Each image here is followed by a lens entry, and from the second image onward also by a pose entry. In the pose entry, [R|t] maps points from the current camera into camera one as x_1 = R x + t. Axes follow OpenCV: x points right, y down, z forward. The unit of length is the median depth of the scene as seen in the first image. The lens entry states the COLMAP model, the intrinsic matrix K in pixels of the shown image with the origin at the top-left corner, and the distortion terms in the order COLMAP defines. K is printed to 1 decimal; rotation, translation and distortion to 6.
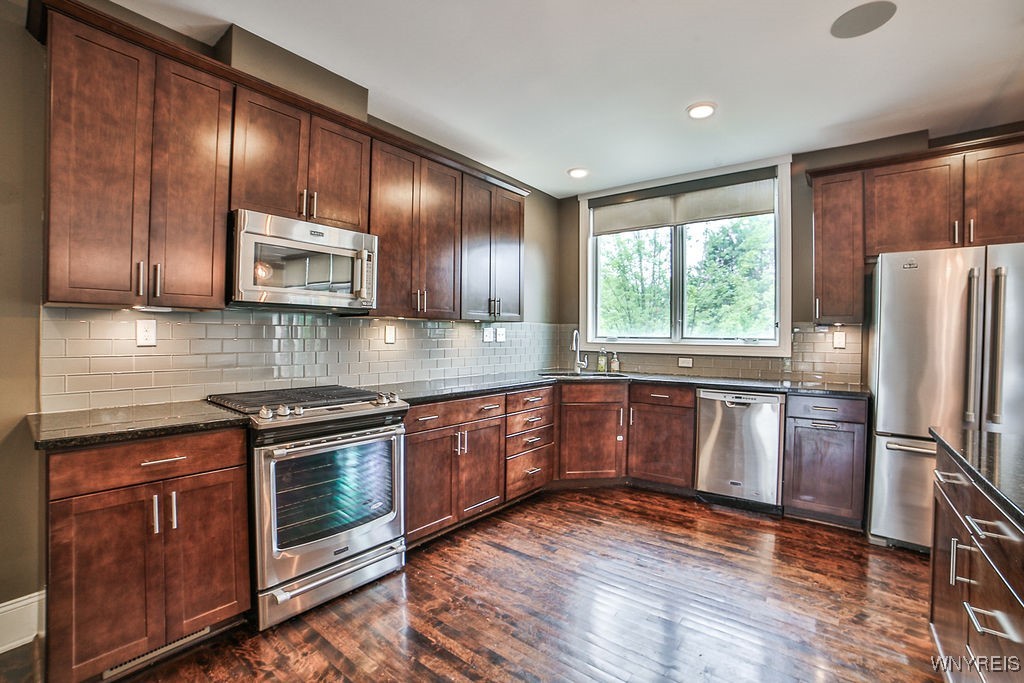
lens RADIAL K [[444.0, 0, 512.0], [0, 444.0, 341.5], [0, 0, 1]] dist [-0.111776, 0.036680]
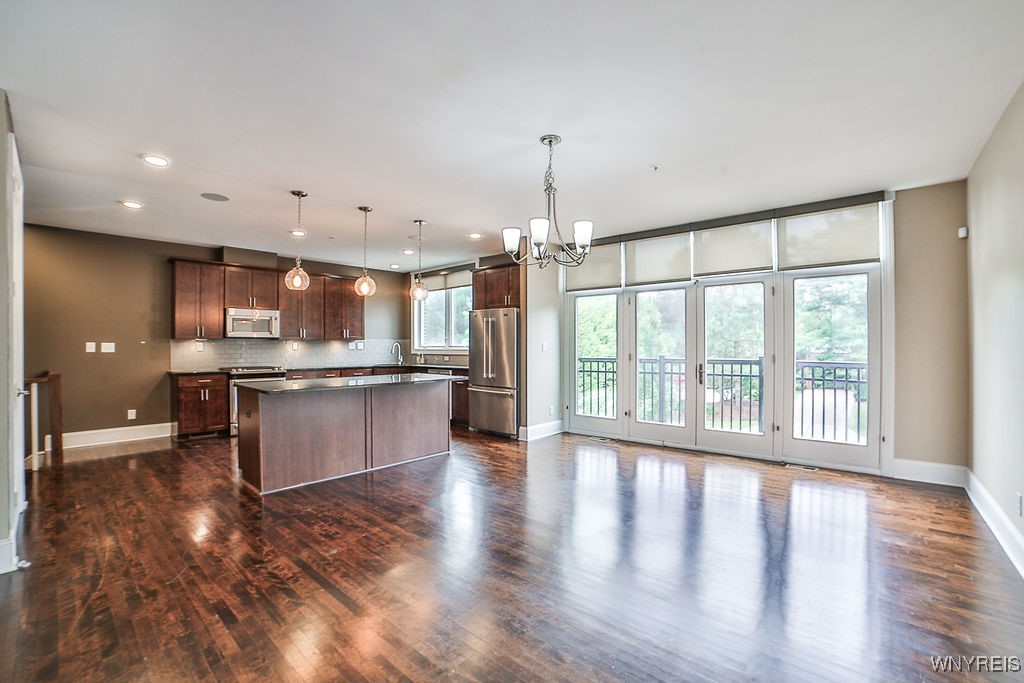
lens RADIAL K [[431.6, 0, 516.7], [0, 431.6, 345.4], [0, 0, 1]] dist [-0.099212, 0.033643]
pose [[0.999183, -0.011018, -0.038886, 1.286810], [0.010605, 0.999885, -0.010817, 0.020290], [0.039001, 0.010396, 0.999185, -1.578516]]
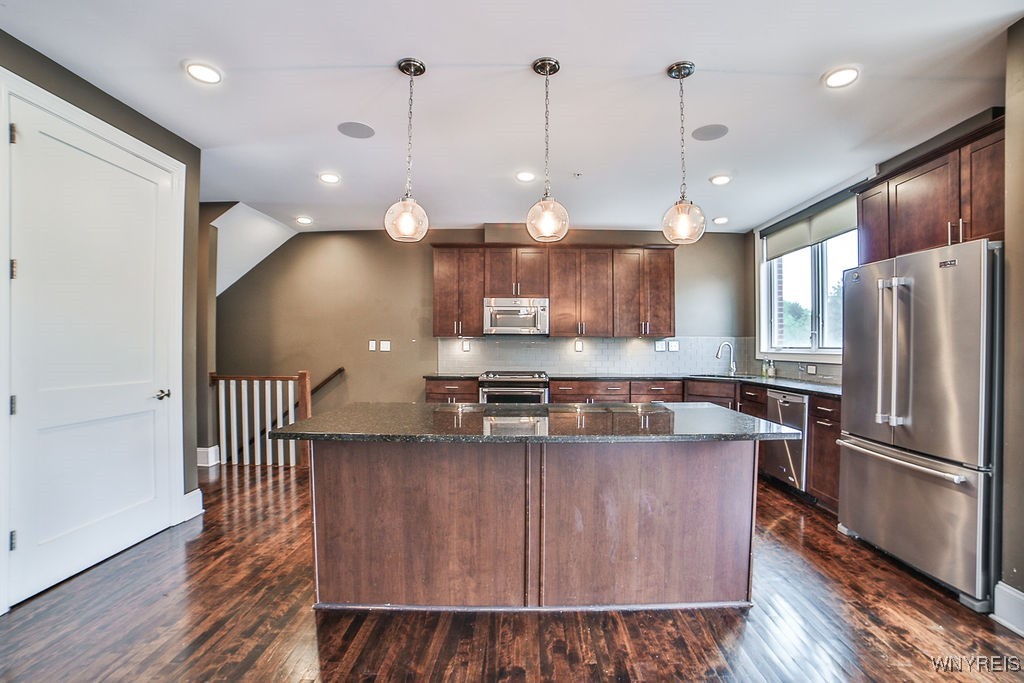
lens RADIAL K [[432.1, 0, 539.4], [0, 432.1, 349.8], [0, 0, 1]] dist [-0.097758, 0.033196]
pose [[0.641428, -0.000890, -0.767183, 1.231966], [-0.006402, 0.999958, -0.006513, 0.013696], [0.767156, 0.009089, 0.641396, -0.339673]]
